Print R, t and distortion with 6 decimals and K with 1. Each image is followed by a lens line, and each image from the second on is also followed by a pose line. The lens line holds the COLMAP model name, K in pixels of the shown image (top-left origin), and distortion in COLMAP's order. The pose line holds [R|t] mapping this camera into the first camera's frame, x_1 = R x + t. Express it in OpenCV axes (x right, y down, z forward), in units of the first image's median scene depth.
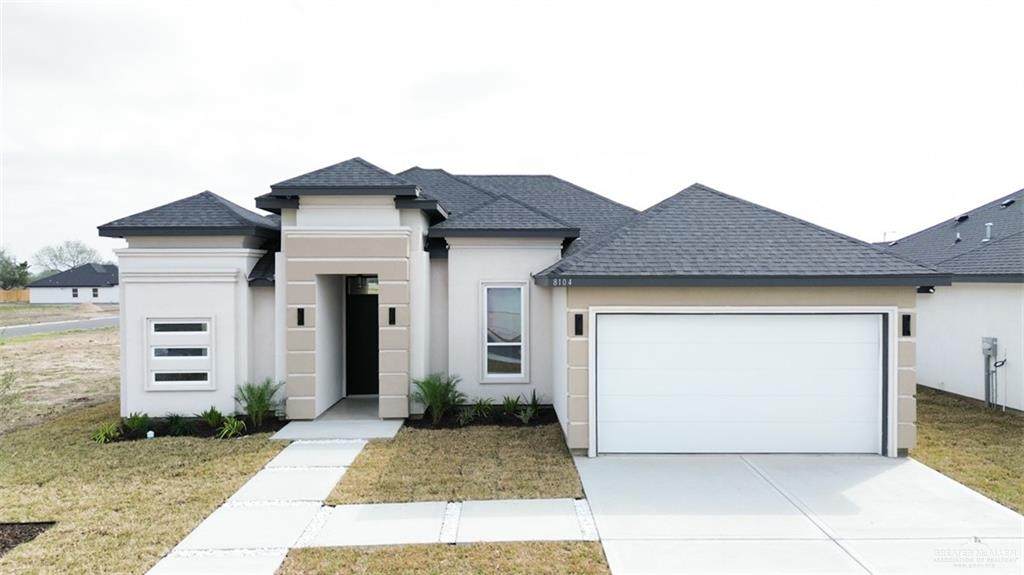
lens RADIAL K [[724.8, 0, 511.1], [0, 724.8, 287.0], [0, 0, 1]] dist [0.014138, -0.000534]
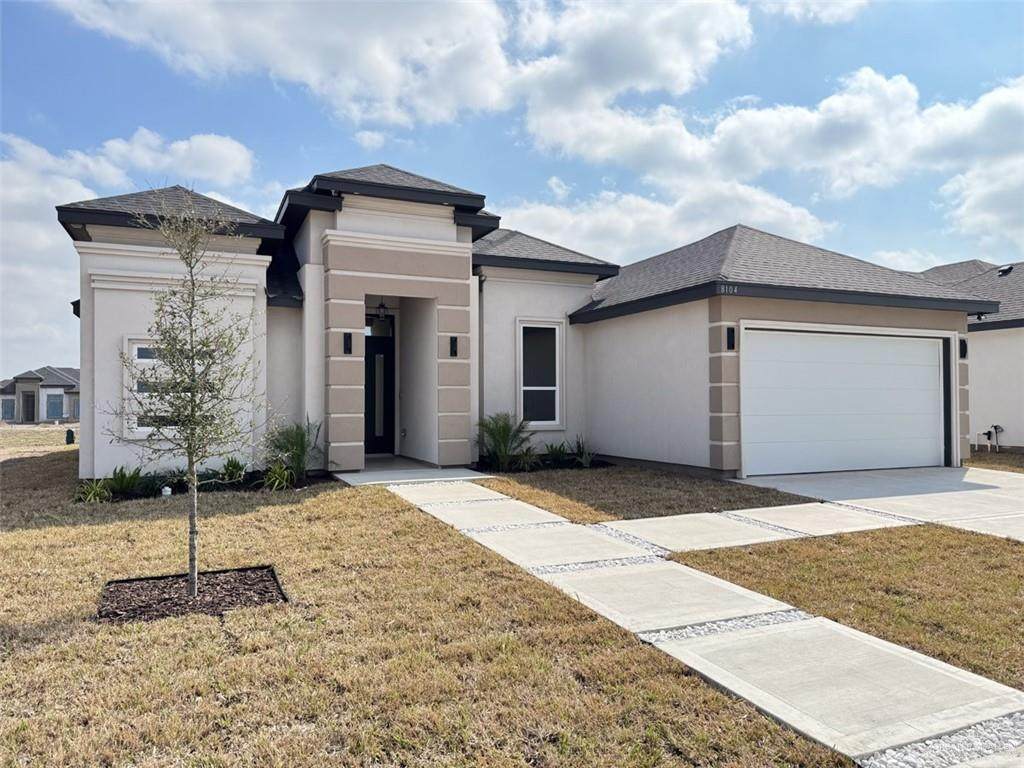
lens RADIAL K [[713.7, 0, 514.1], [0, 713.7, 384.2], [0, 0, 1]] dist [0.003844, -0.000306]
pose [[0.918334, 0.011912, 0.395627, -0.429463], [0.003987, 0.999218, -0.039340, 0.117848], [-0.395786, 0.037705, 0.917568, 0.202663]]
